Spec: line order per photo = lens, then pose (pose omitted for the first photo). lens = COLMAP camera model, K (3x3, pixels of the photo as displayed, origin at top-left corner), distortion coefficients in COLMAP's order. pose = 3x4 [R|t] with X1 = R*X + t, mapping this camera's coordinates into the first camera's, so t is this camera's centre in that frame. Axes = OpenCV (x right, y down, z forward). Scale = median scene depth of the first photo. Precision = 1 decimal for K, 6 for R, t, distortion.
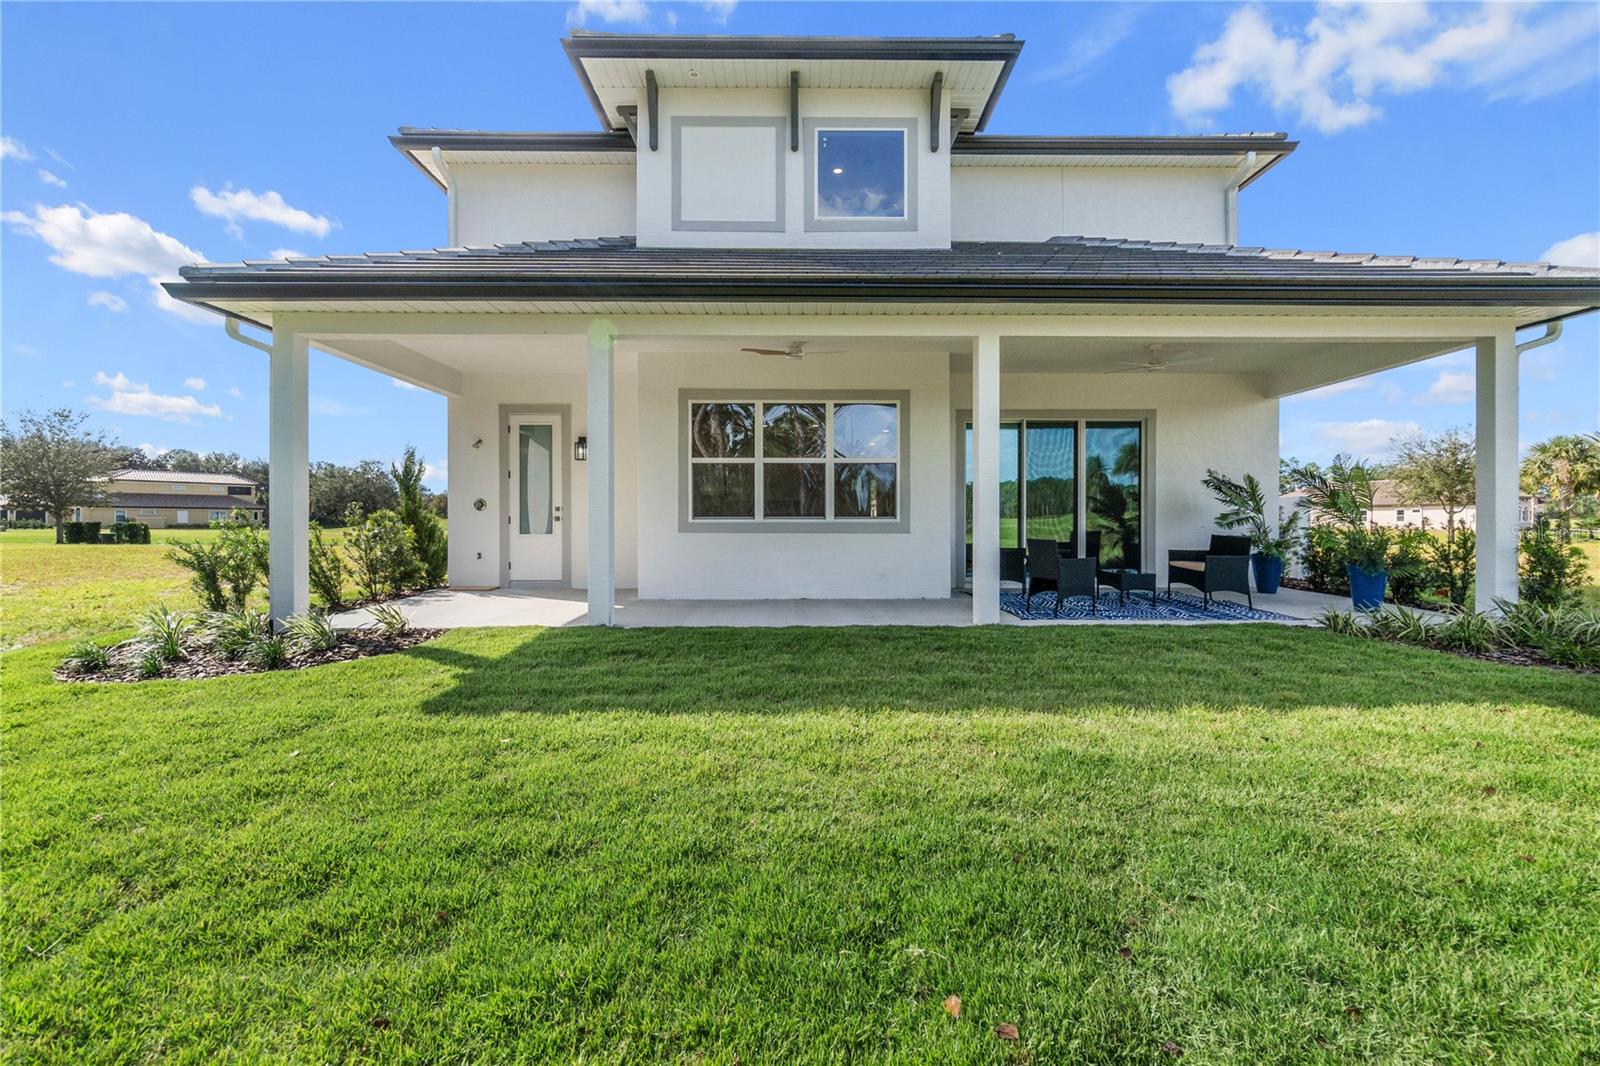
lens RADIAL K [[681.5, 0, 804.7], [0, 681.5, 527.2], [0, 0, 1]] dist [-0.003159, 0.000455]
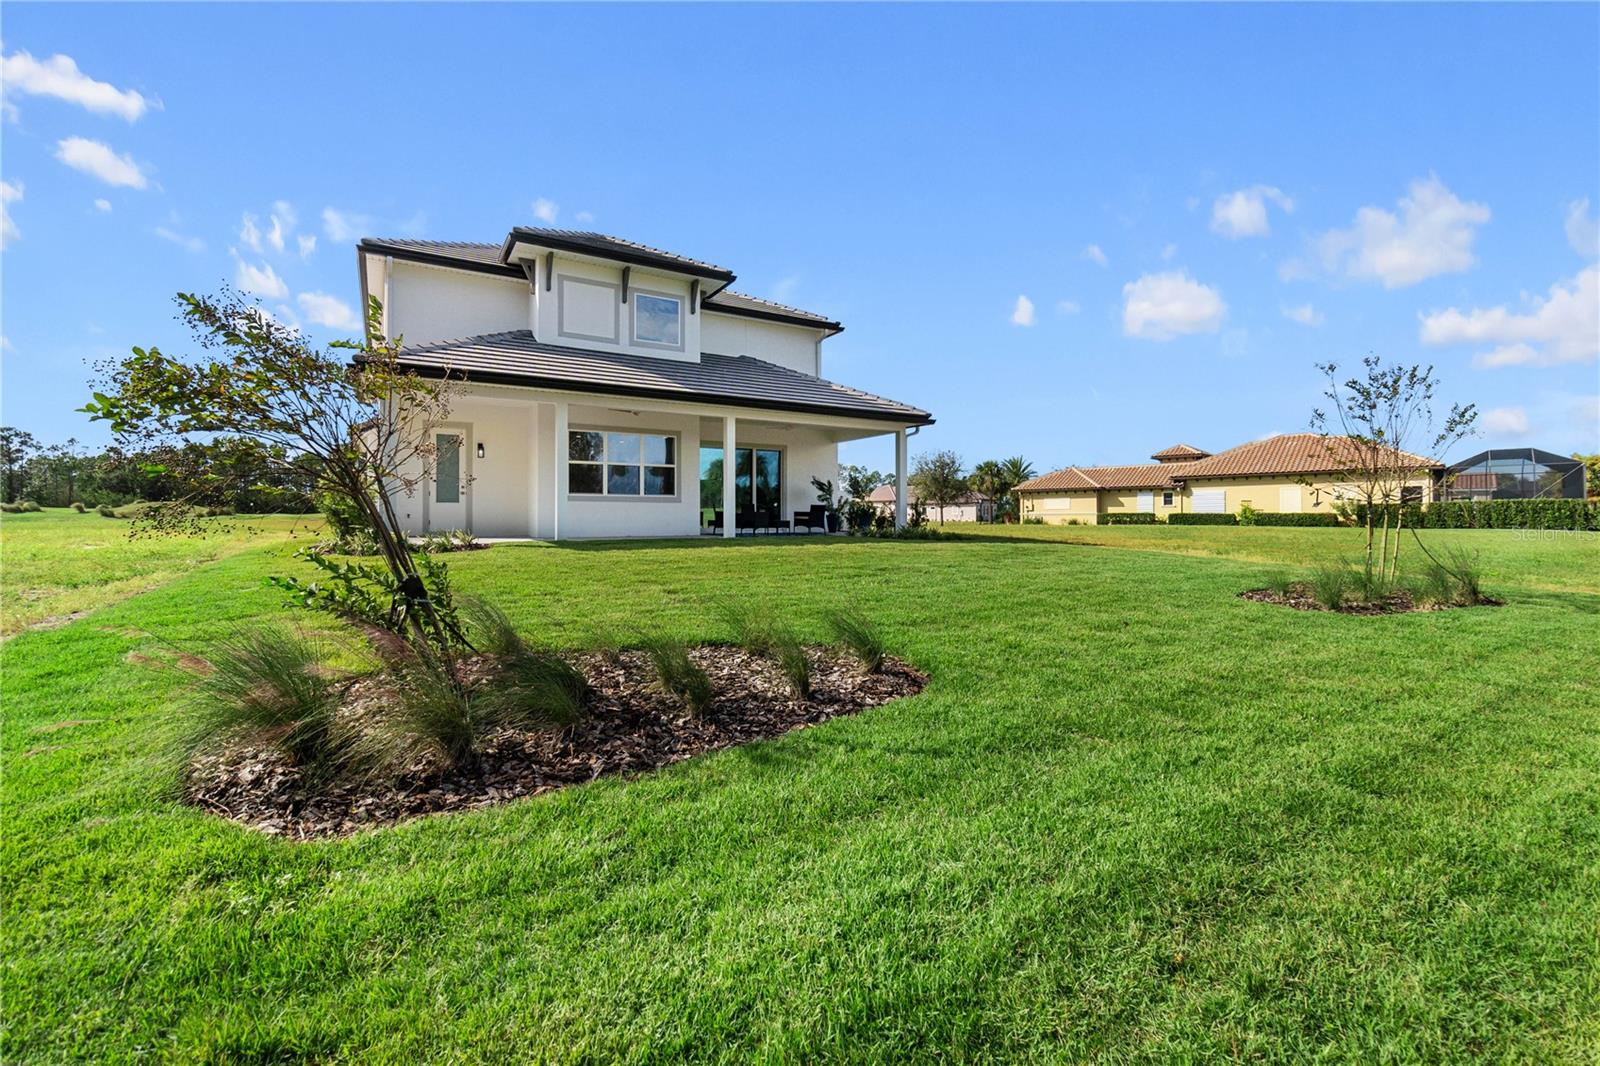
lens RADIAL K [[681.5, 0, 804.7], [0, 681.5, 527.2], [0, 0, 1]] dist [-0.003159, 0.000455]
pose [[0.862166, -0.008065, 0.506561, -0.554278], [0.006475, 0.999967, 0.004900, 0.075035], [-0.506584, -0.000944, 0.862190, -0.916917]]
